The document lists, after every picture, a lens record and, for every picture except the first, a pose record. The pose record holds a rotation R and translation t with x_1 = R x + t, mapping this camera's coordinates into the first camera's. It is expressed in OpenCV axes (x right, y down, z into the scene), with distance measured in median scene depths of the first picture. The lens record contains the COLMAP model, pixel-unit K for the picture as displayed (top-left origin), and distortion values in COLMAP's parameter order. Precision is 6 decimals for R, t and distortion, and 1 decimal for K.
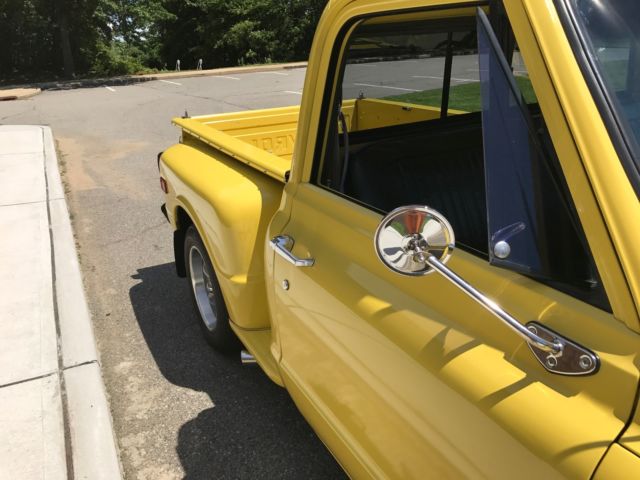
lens RADIAL K [[525.9, 0, 323.8], [0, 525.9, 238.7], [0, 0, 1]] dist [0.011217, -0.011451]
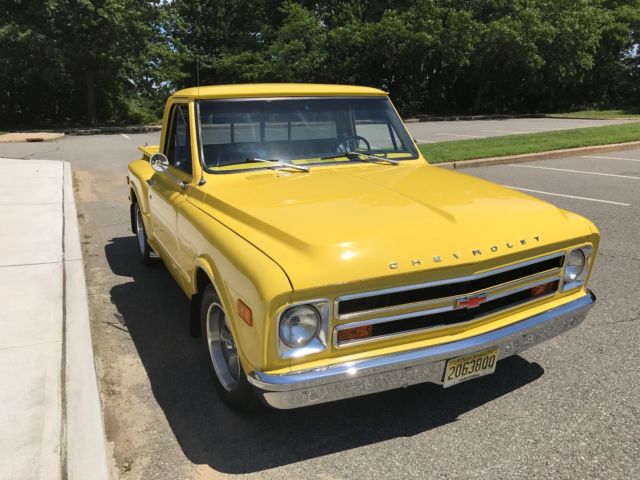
lens RADIAL K [[525.9, 0, 317.7], [0, 525.9, 239.7], [0, 0, 1]] dist [0.011217, -0.011451]
pose [[0.998335, 0.050914, -0.027093, 0.124647], [-0.053429, 0.993344, -0.102044, 0.076728], [0.021717, 0.103322, 0.994411, -0.236435]]
